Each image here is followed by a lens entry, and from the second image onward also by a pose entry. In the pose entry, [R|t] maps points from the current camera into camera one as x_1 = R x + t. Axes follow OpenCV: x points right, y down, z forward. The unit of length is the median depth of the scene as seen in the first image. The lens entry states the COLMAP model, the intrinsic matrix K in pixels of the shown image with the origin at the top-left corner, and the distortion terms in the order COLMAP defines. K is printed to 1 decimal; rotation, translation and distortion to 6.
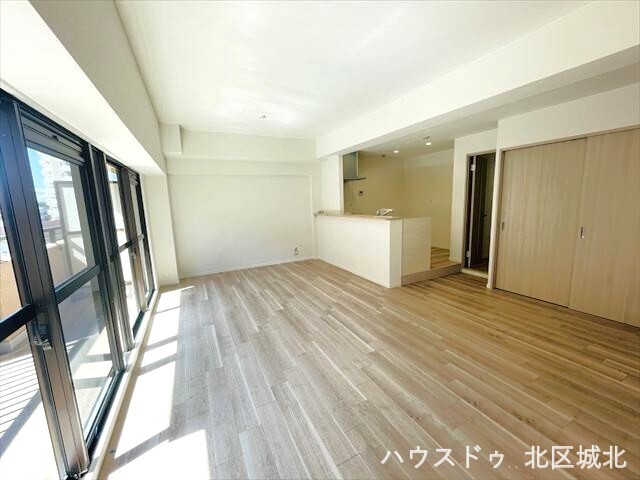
lens RADIAL K [[261.6, 0, 321.7], [0, 261.6, 240.2], [0, 0, 1]] dist [-0.013974, -0.000149]
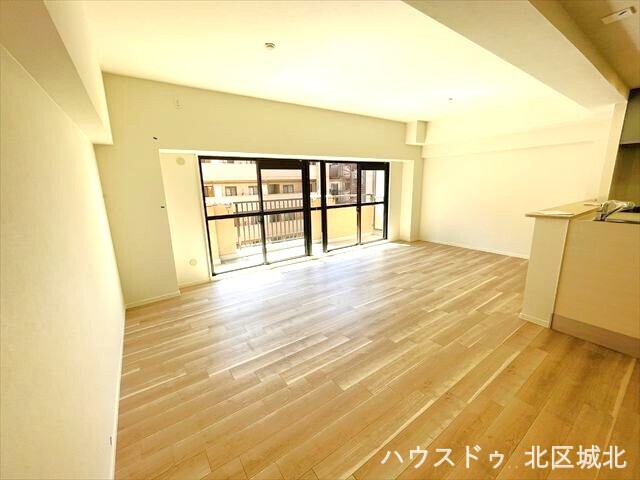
lens RADIAL K [[261.6, 0, 321.7], [0, 261.6, 240.2], [0, 0, 1]] dist [-0.013974, -0.000149]
pose [[0.149088, 0.243598, -0.958349, 0.874940], [-0.131318, 0.965474, 0.224980, -0.111366], [0.980065, 0.092307, 0.175929, 0.382948]]
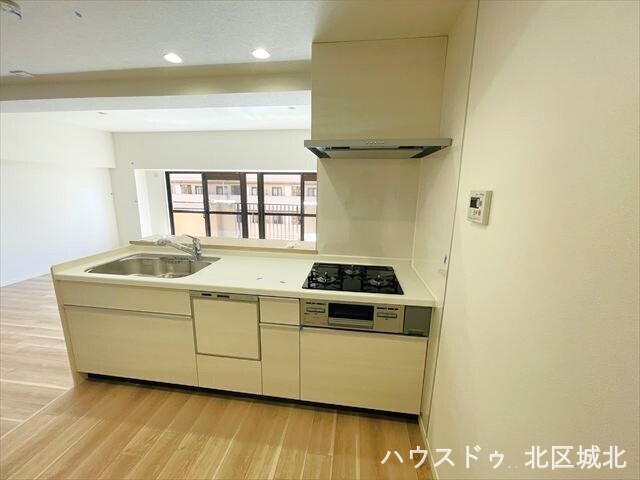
lens RADIAL K [[261.6, 0, 321.7], [0, 261.6, 240.2], [0, 0, 1]] dist [-0.013974, -0.000149]
pose [[-0.569018, 0.199272, -0.797816, 0.568726], [-0.117123, 0.940664, 0.318485, -0.370115], [0.813942, 0.274666, -0.511915, 1.824243]]
